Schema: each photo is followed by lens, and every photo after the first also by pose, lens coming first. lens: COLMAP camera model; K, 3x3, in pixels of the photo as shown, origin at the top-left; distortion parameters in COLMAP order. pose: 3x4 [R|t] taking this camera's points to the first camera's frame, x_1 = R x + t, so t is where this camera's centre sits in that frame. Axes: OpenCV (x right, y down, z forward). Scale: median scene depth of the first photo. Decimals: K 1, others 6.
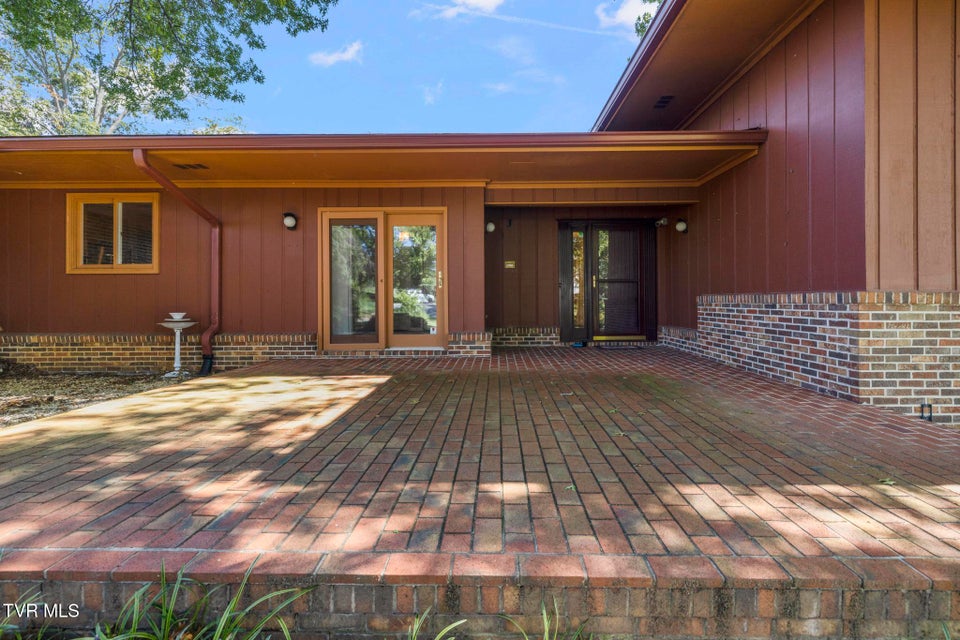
lens RADIAL K [[409.6, 0, 489.4], [0, 409.6, 305.4], [0, 0, 1]] dist [0.002585, 0.000235]
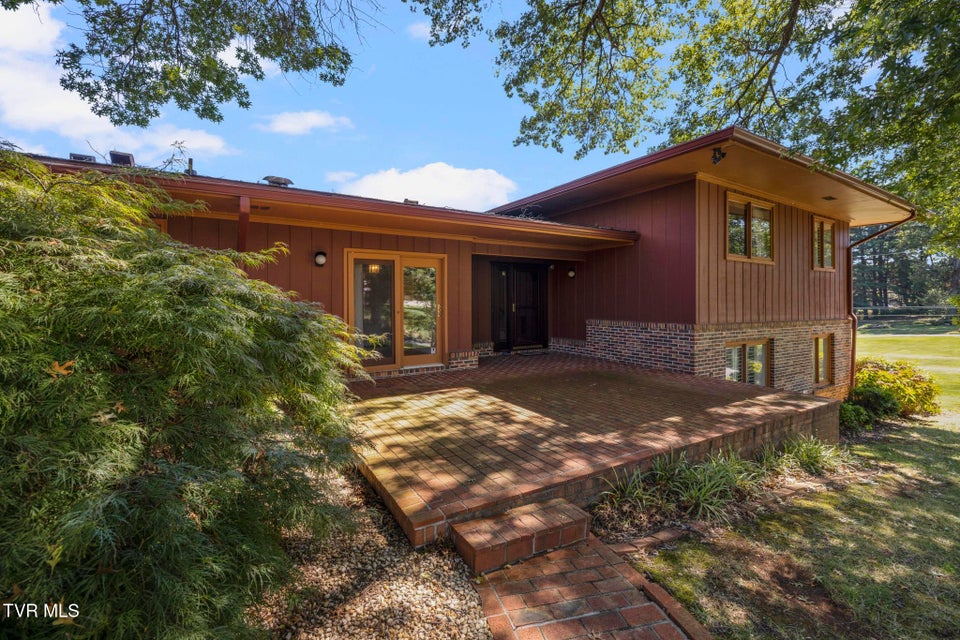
lens RADIAL K [[409.6, 0, 483.2], [0, 409.6, 310.7], [0, 0, 1]] dist [0.002585, 0.000235]
pose [[0.848977, -0.010063, 0.528334, -0.689278], [0.005695, 0.999935, 0.009894, -0.075735], [-0.528399, -0.005391, 0.848979, -0.155750]]
